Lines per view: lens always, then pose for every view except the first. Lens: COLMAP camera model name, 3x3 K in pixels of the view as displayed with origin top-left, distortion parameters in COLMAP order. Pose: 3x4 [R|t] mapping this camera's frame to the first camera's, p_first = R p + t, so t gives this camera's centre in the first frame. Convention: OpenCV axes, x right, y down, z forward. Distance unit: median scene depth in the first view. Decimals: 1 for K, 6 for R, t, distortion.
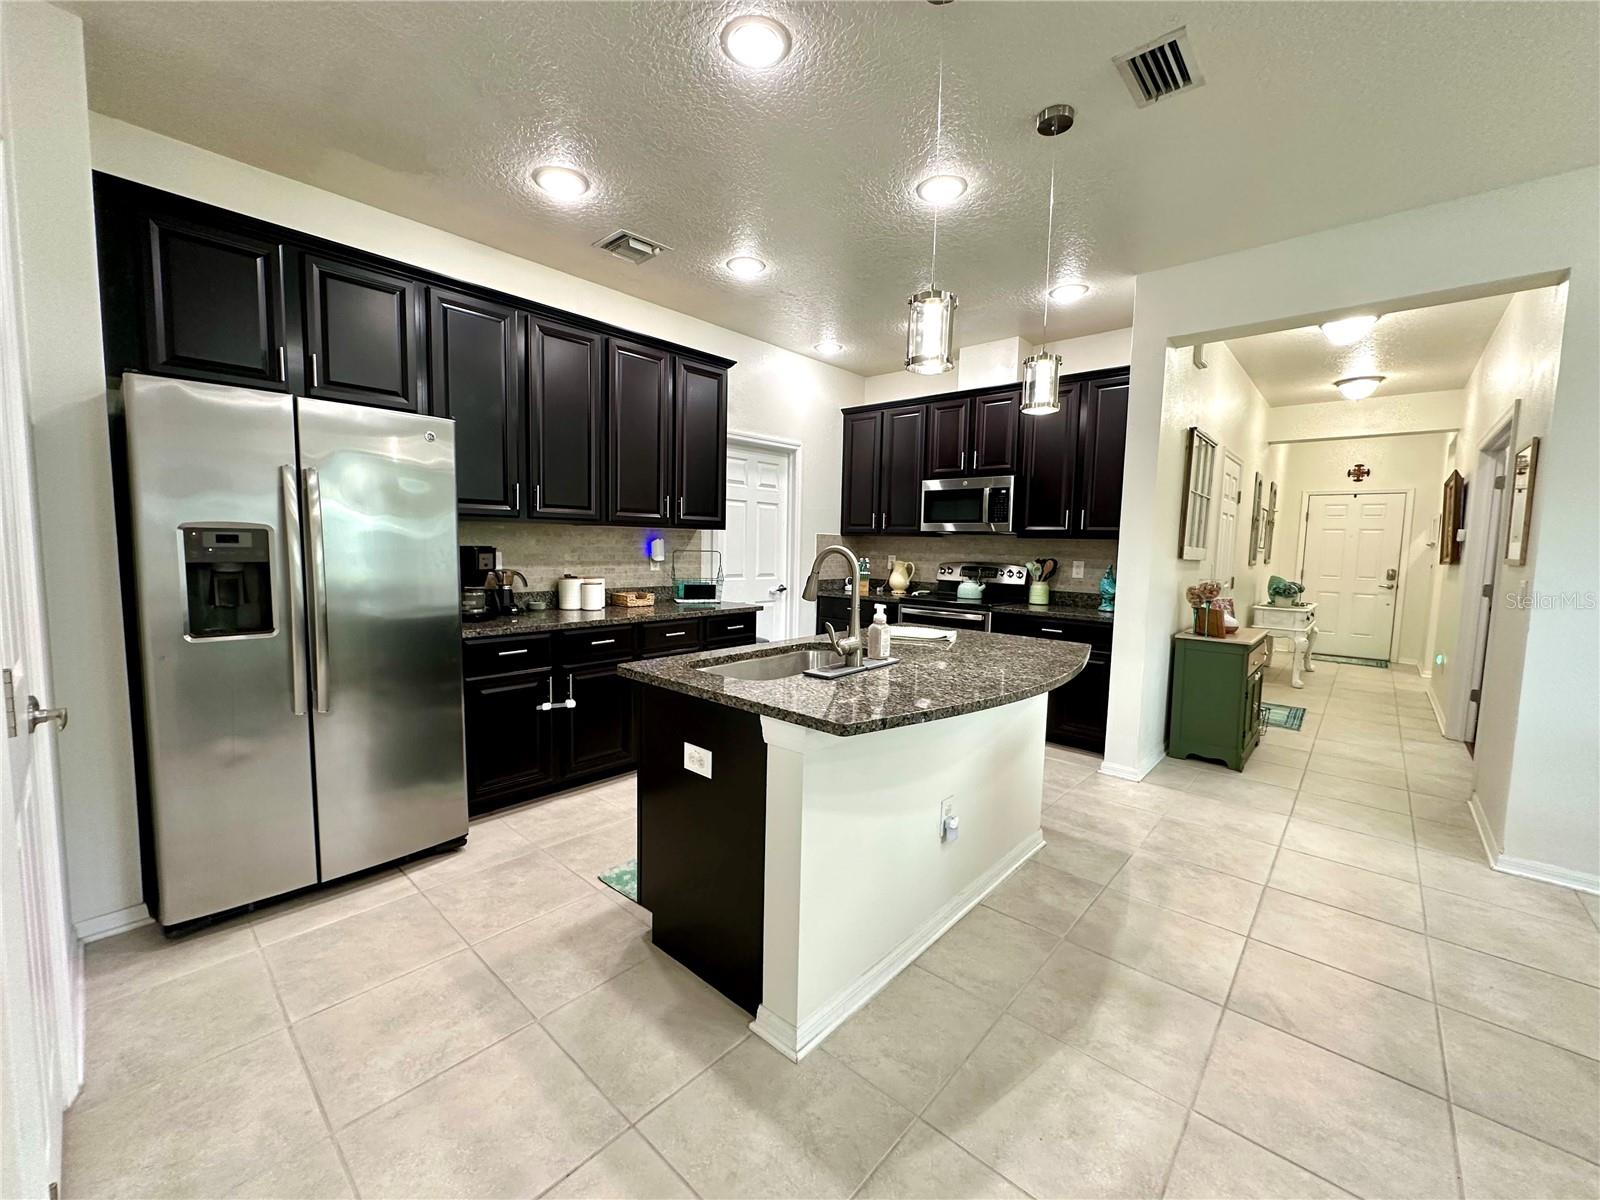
lens RADIAL K [[643.5, 0, 800.2], [0, 643.5, 597.7], [0, 0, 1]] dist [-0.002044, 0.000325]
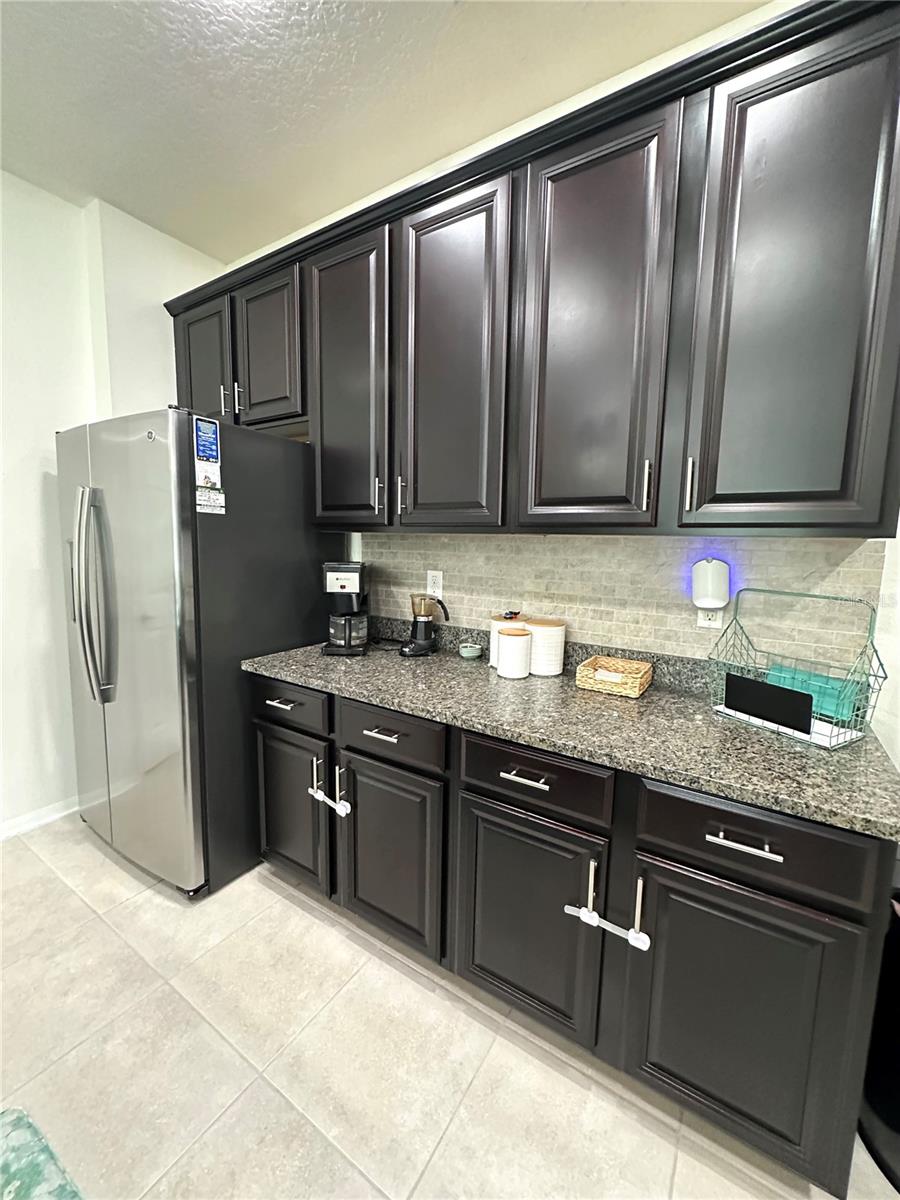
lens RADIAL K [[482.6, 0, 449.6], [0, 482.6, 599.2], [0, 0, 1]] dist [-0.002044, 0.000325]
pose [[0.162211, 0.097285, -0.981949, 0.099303], [-0.105280, 0.991154, 0.080805, -0.079588], [0.981124, 0.090272, 0.171018, 0.840221]]
